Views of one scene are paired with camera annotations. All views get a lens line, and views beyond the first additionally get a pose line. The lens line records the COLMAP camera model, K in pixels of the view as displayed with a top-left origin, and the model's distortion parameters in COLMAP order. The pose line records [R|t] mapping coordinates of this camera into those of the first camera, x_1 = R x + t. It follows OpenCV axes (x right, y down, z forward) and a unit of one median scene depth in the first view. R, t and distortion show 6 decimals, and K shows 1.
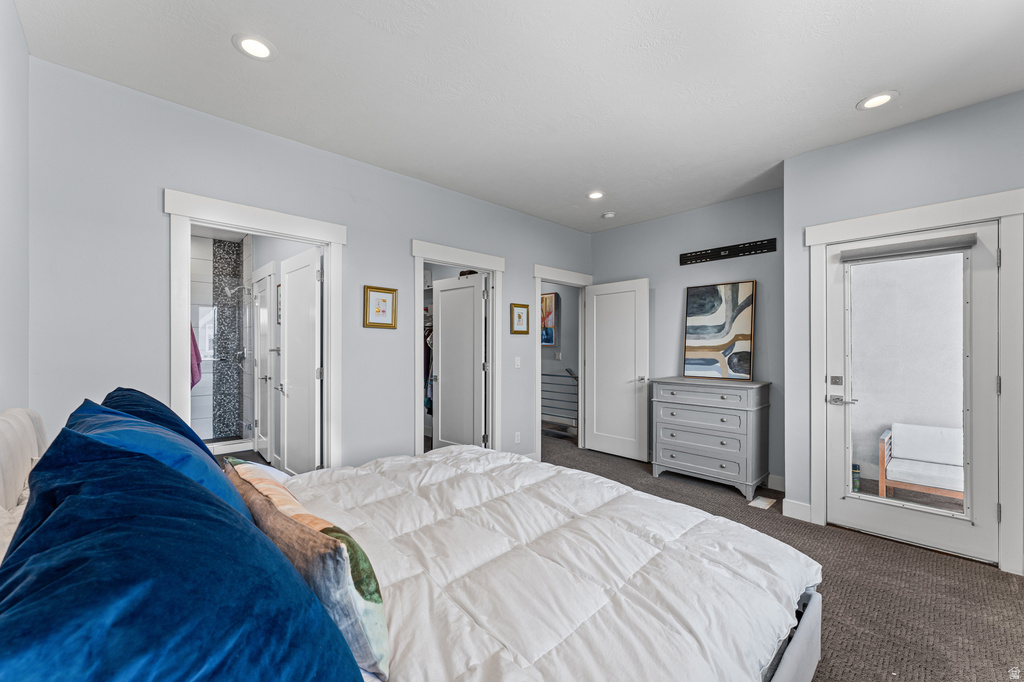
lens RADIAL K [[409.4, 0, 510.6], [0, 409.4, 348.0], [0, 0, 1]] dist [0.000229, -0.000244]
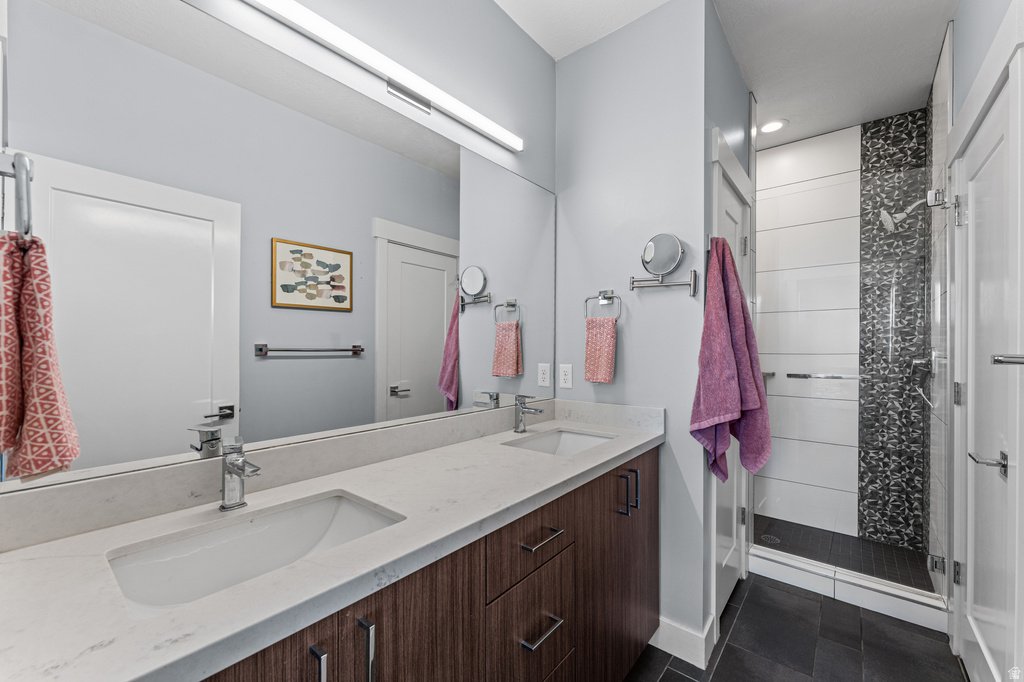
lens RADIAL K [[409.4, 0, 515.9], [0, 409.4, 348.2], [0, 0, 1]] dist [0.000229, -0.000244]
pose [[0.125124, 0.004848, -0.992129, -0.298331], [0.004241, 0.999976, 0.005421, -0.006047], [0.992132, -0.004886, 0.125101, 0.536986]]
